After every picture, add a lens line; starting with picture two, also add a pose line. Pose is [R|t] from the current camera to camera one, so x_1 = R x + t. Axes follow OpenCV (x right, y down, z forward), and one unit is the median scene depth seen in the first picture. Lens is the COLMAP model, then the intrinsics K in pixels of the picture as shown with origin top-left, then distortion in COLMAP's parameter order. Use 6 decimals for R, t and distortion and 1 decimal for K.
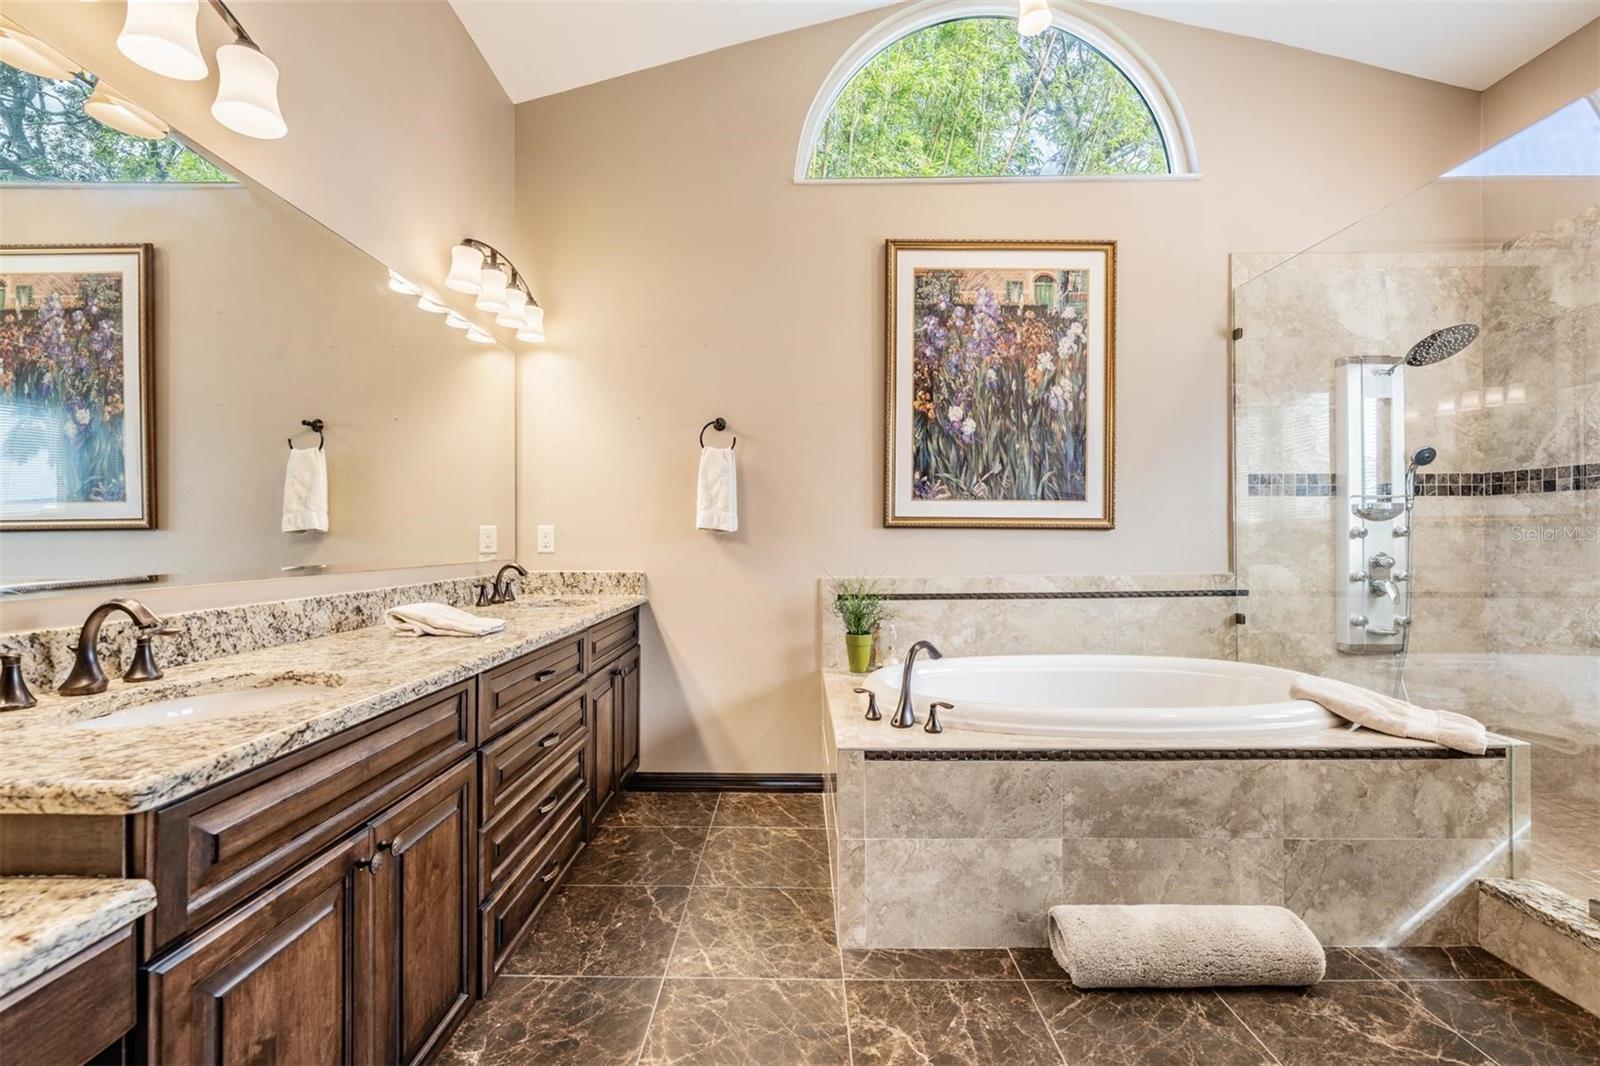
lens RADIAL K [[691.3, 0, 794.1], [0, 691.3, 525.6], [0, 0, 1]] dist [-0.000426, -0.000922]
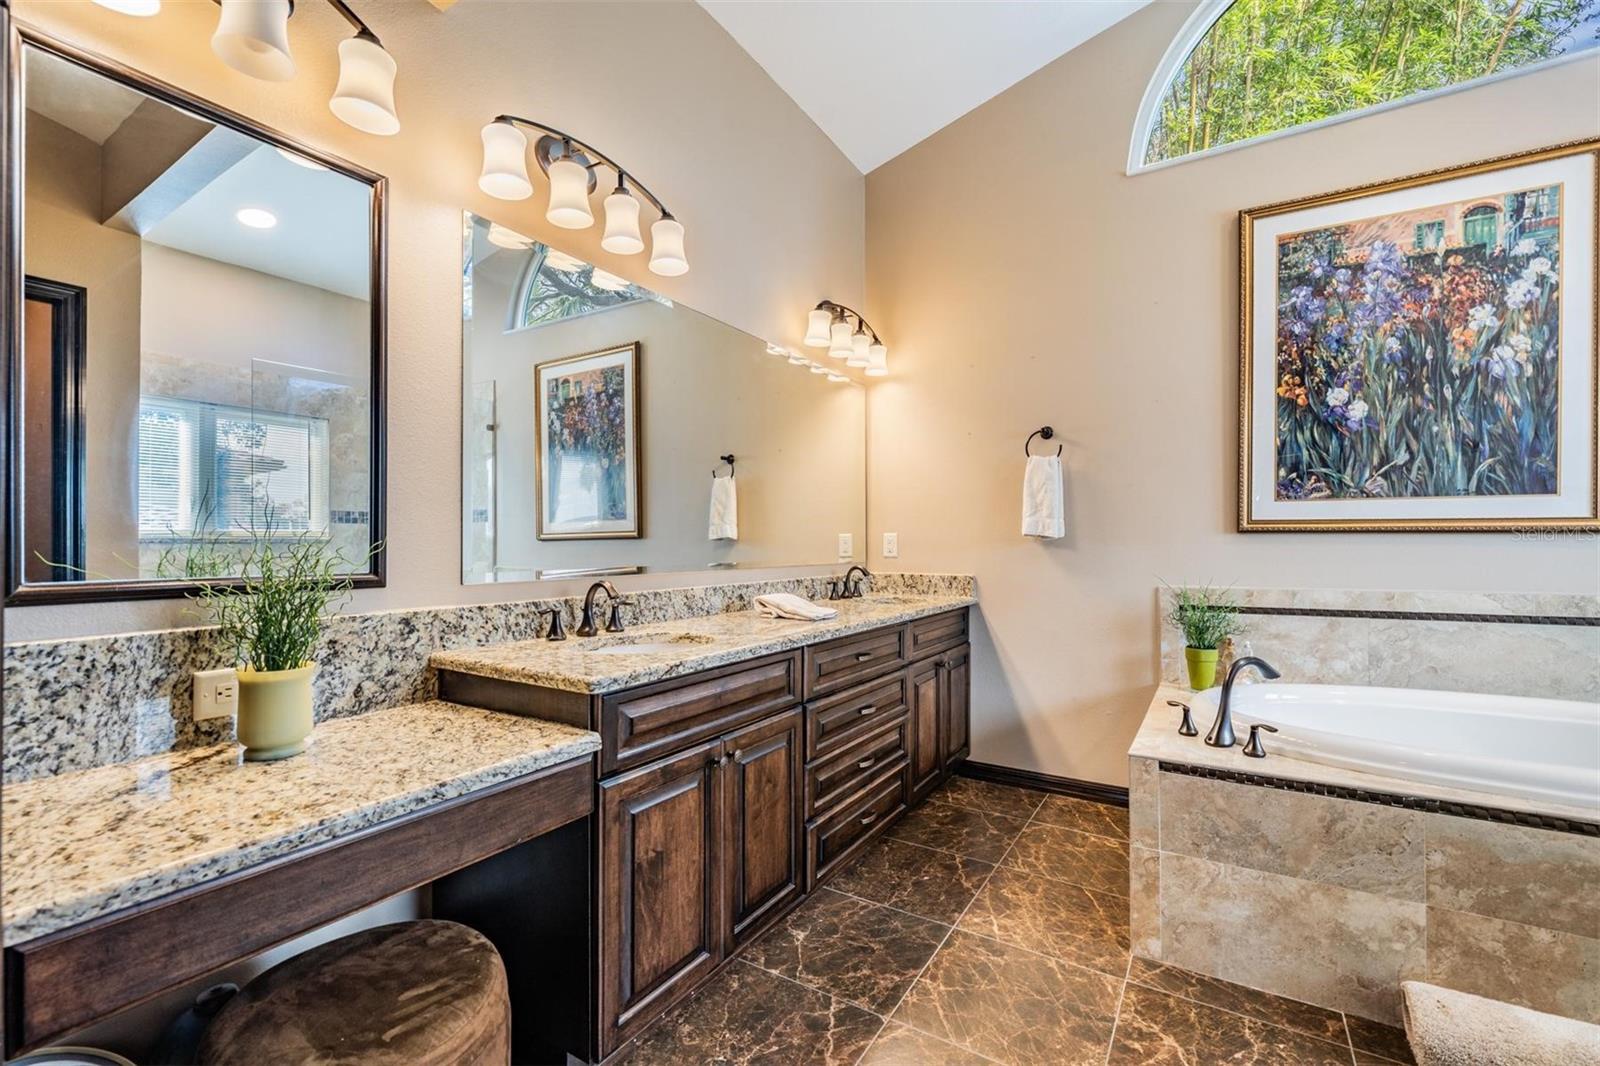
lens RADIAL K [[691.3, 0, 794.1], [0, 691.3, 525.6], [0, 0, 1]] dist [-0.000426, -0.000922]
pose [[0.851348, -0.014506, -0.524401, 0.157004], [0.009573, 0.999881, -0.012117, -0.000996], [0.524514, 0.005296, 0.851385, -0.094643]]
